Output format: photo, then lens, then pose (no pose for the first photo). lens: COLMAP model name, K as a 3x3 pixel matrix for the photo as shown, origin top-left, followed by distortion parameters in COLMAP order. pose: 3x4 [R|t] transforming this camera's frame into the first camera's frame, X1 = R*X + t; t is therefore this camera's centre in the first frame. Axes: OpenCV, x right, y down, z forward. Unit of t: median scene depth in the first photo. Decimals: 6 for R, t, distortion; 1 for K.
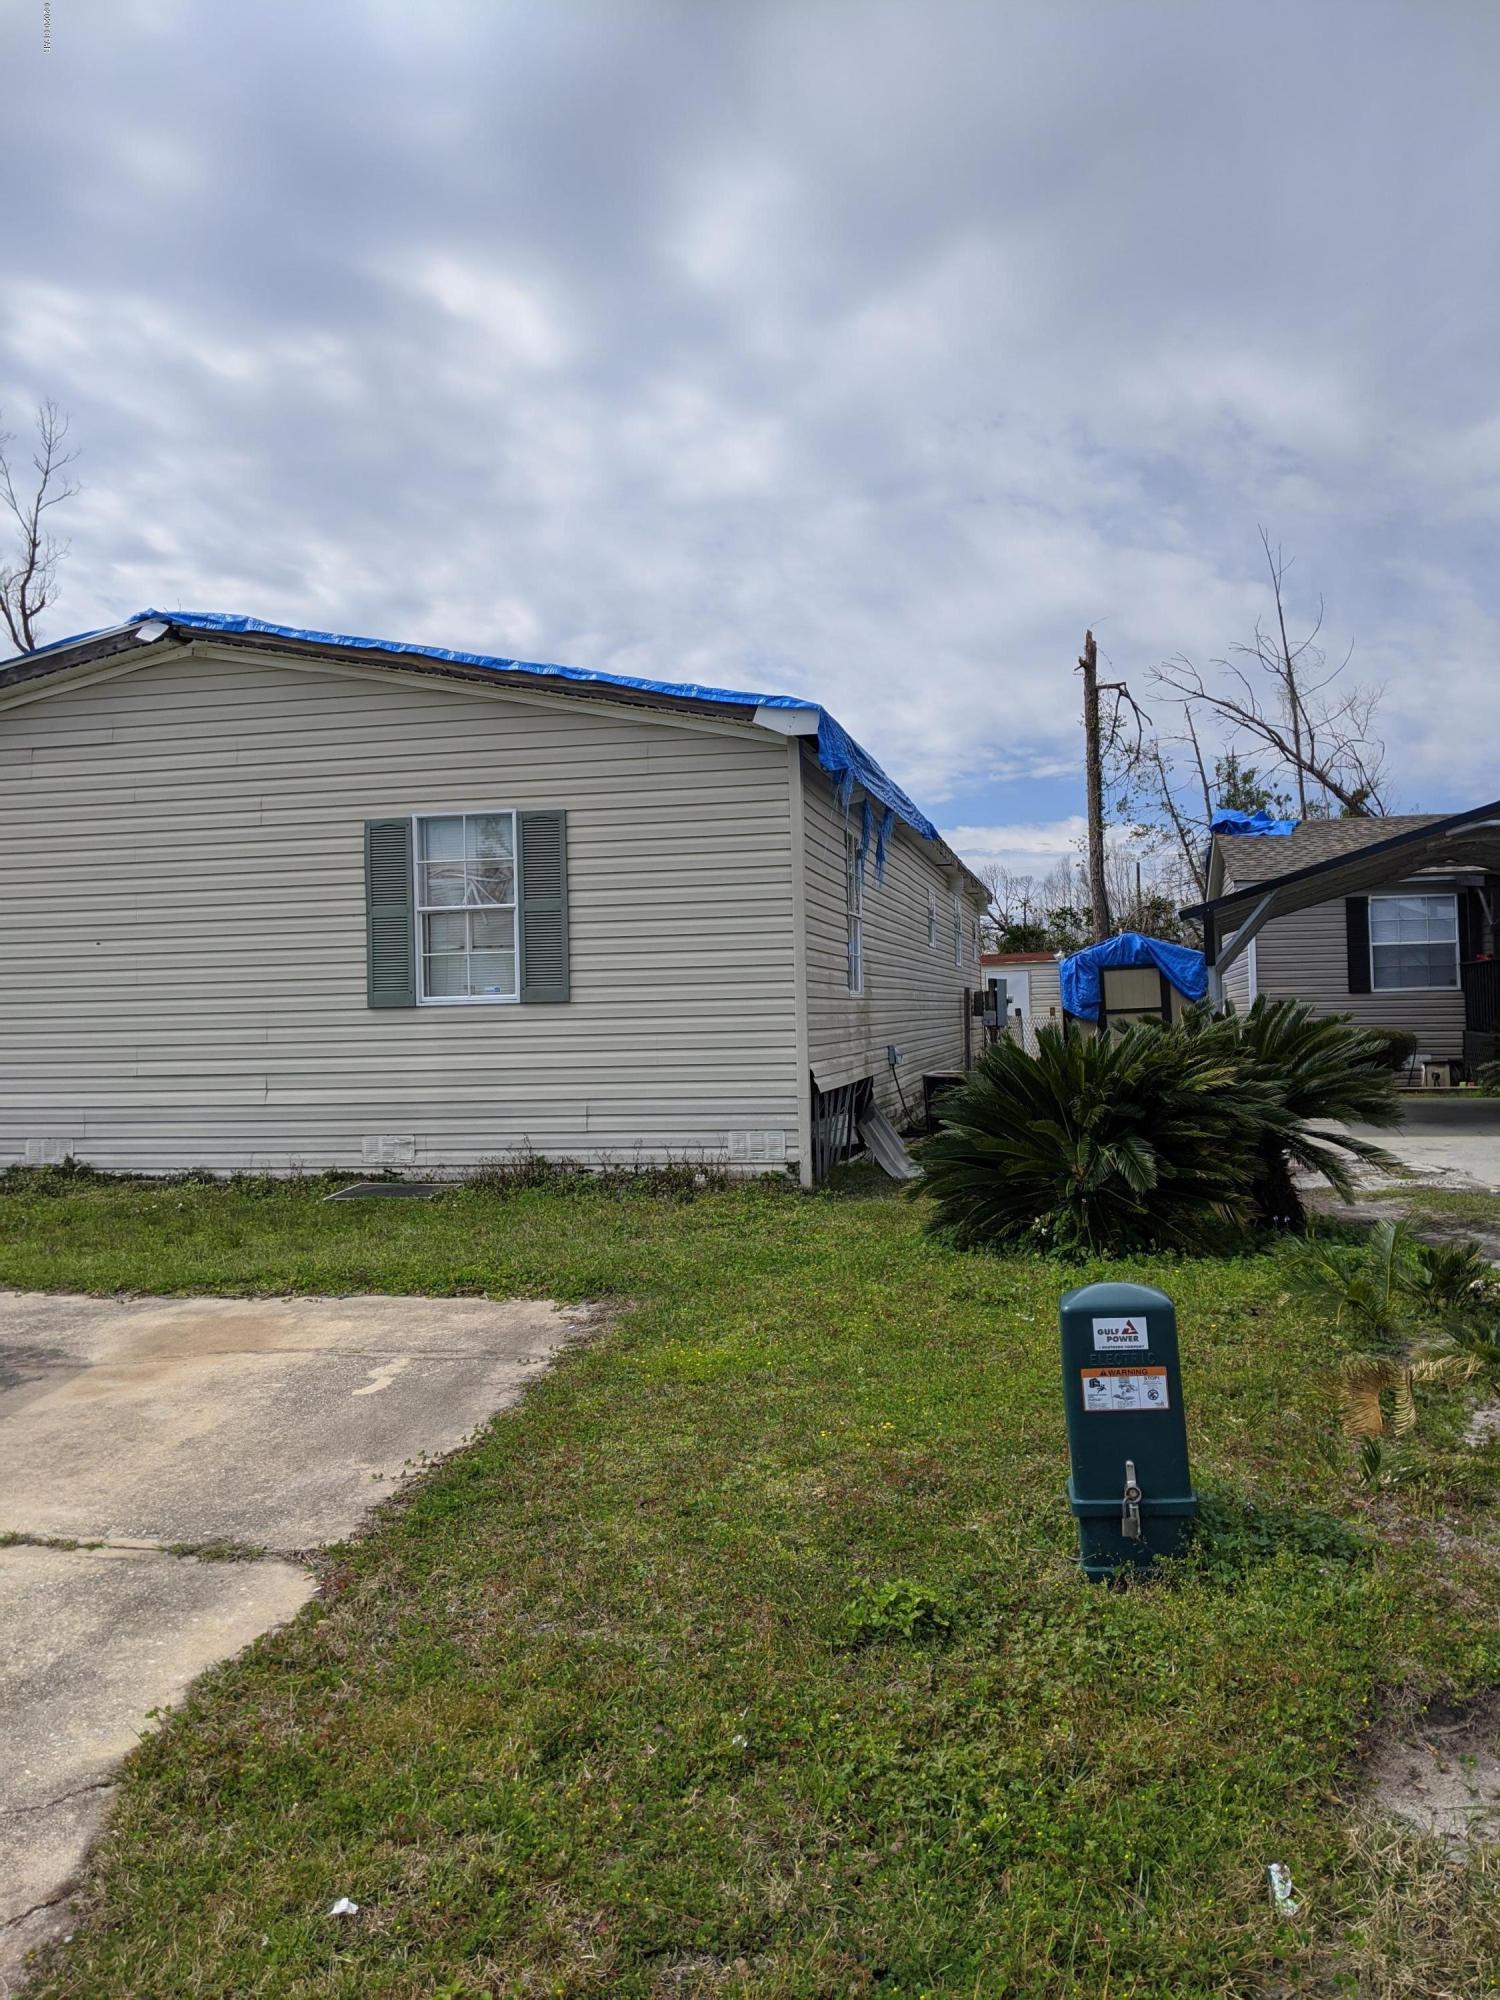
lens RADIAL K [[1593.2, 0, 750.0], [0, 1593.2, 1000.0], [0, 0, 1]] dist [0.060395, -0.059466]
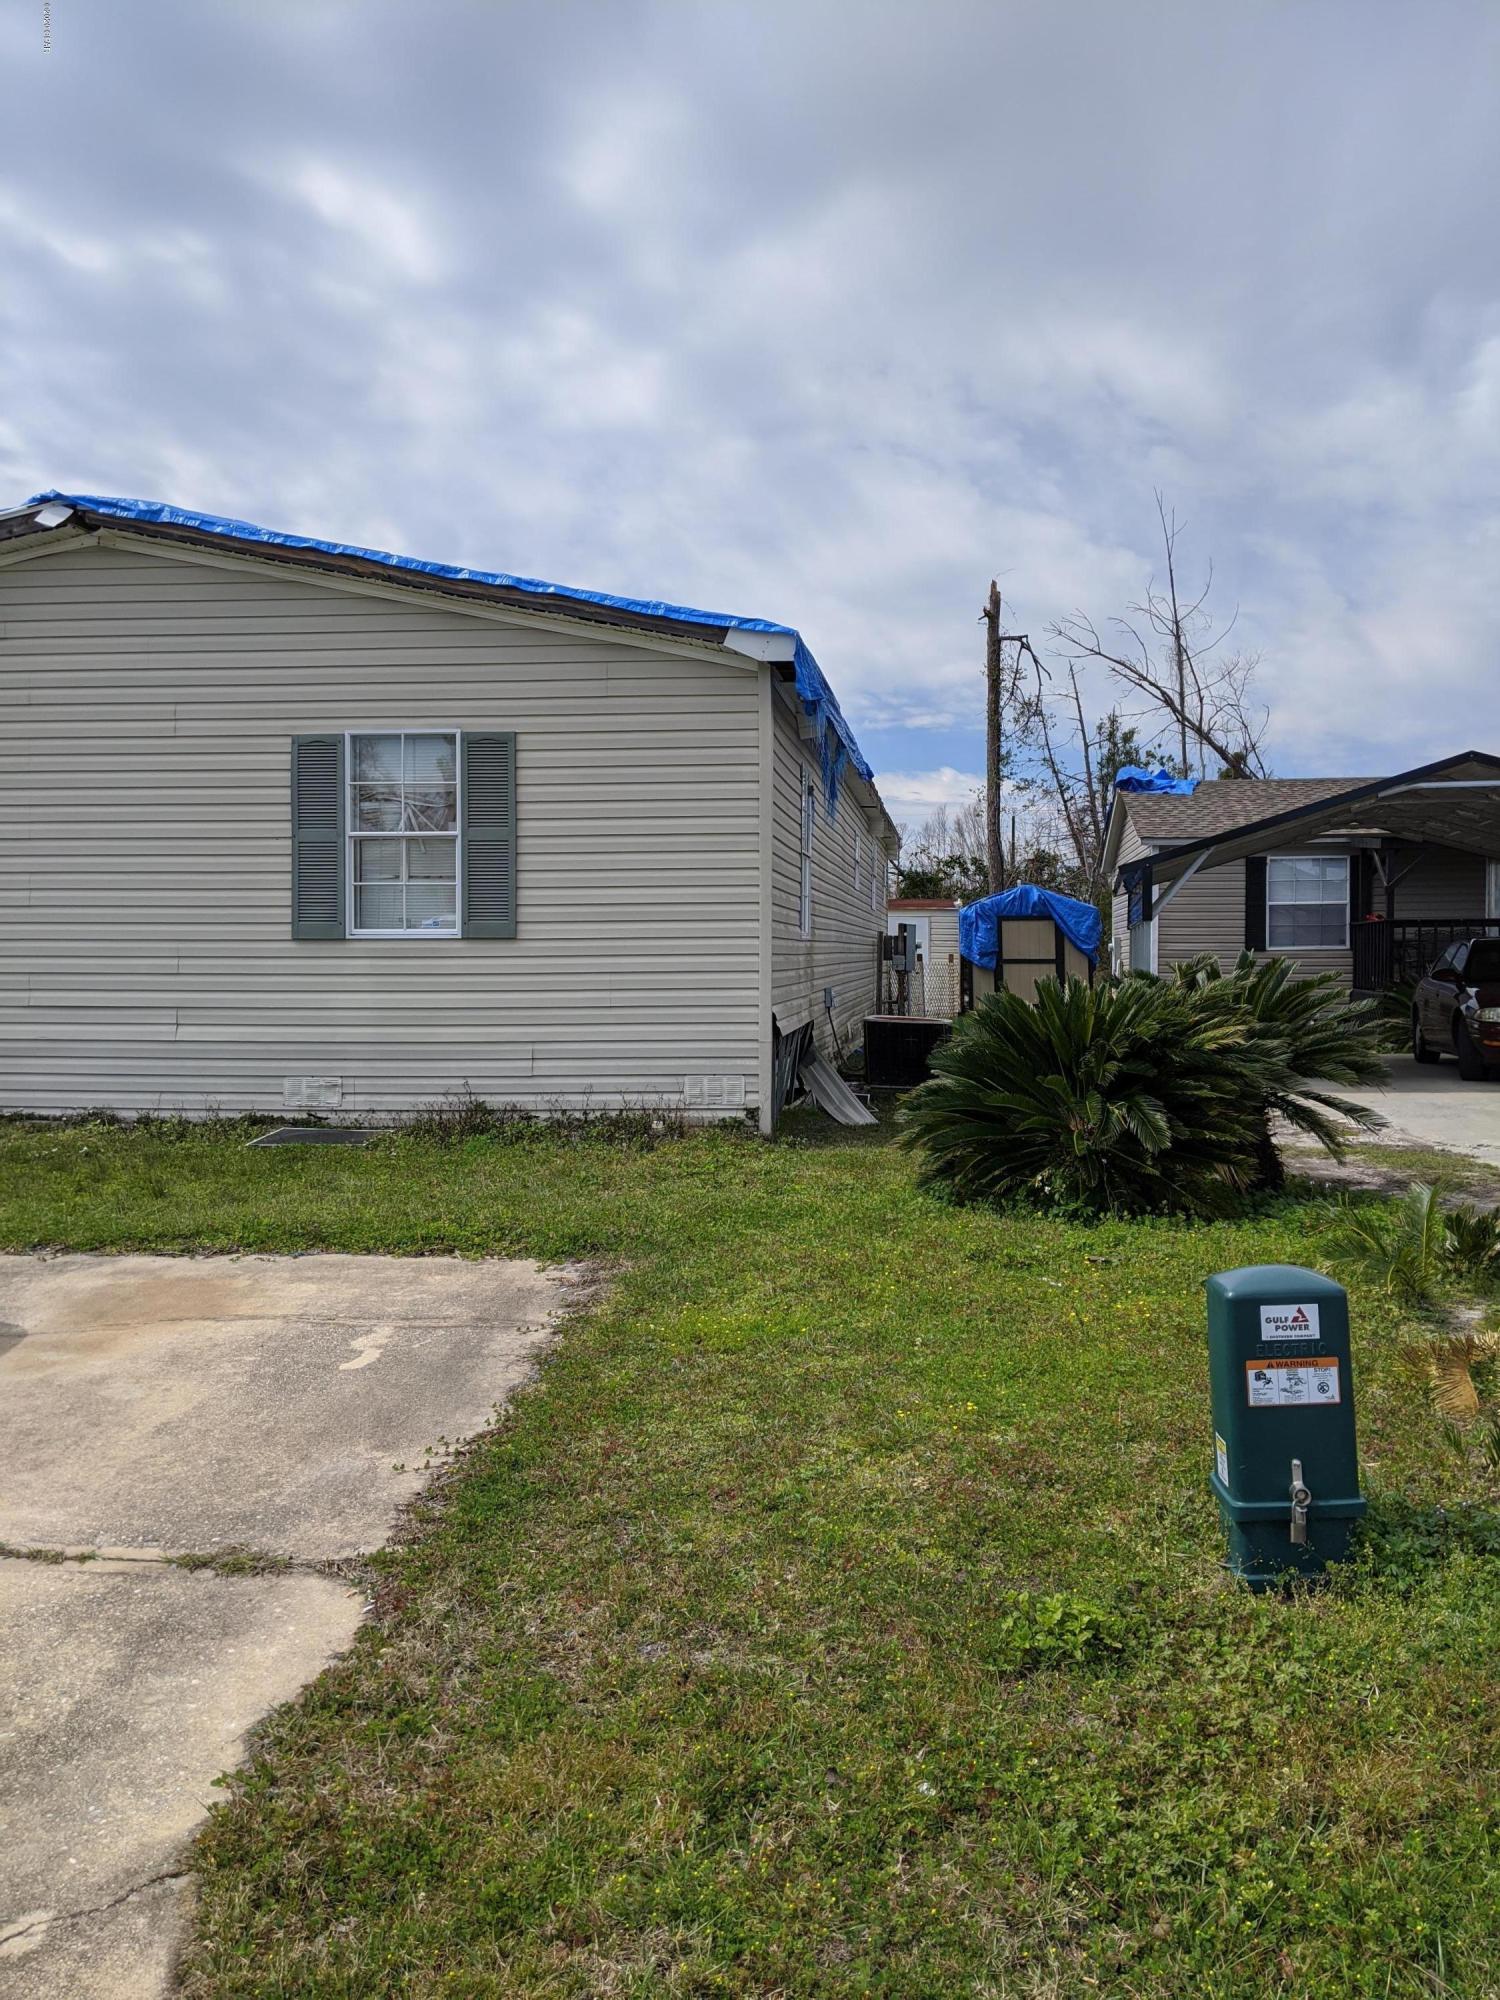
lens RADIAL K [[1547.4, 0, 750.0], [0, 1547.4, 1000.0], [0, 0, 1]] dist [0.012785, -0.000899]
pose [[0.992171, 0.022807, 0.122787, -0.088914], [-0.027449, 0.998966, 0.036245, 0.000519], [-0.121833, -0.039332, 0.991771, 0.079317]]
